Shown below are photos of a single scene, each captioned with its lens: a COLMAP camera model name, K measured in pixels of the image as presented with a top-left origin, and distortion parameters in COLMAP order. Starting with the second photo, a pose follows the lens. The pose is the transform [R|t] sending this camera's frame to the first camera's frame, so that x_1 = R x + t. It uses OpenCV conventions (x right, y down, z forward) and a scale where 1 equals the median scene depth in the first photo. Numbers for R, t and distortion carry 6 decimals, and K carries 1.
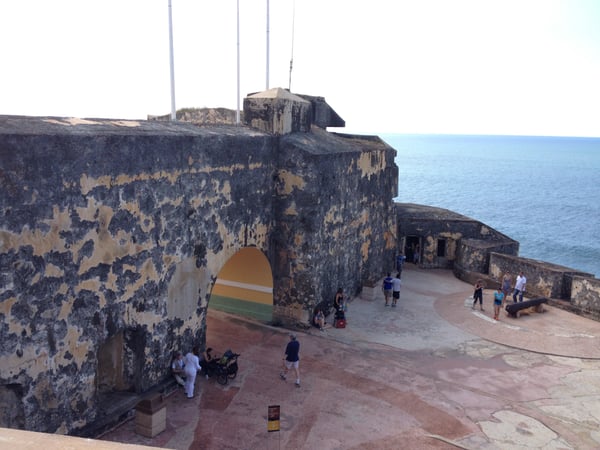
lens RADIAL K [[550.2, 0, 285.8], [0, 550.2, 226.5], [0, 0, 1]] dist [0.132904, -0.274964]
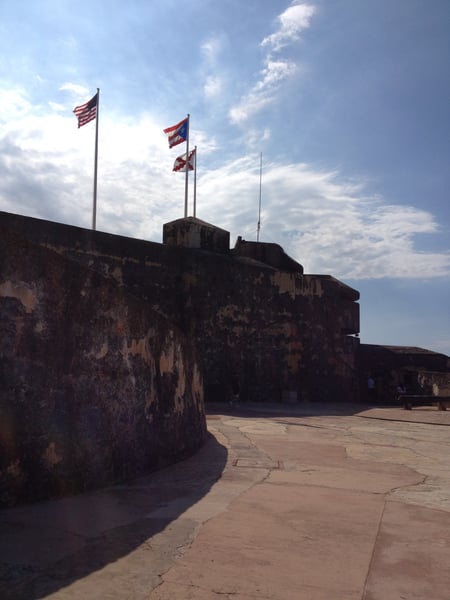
lens RADIAL K [[558.9, 0, 225.0], [0, 558.9, 300.0], [0, 0, 1]] dist [0.144916, -0.306668]
pose [[0.921396, -0.058409, -0.384211, 0.523452], [-0.067006, 0.949958, -0.305106, 0.314587], [0.382805, 0.306868, 0.871374, -0.057942]]
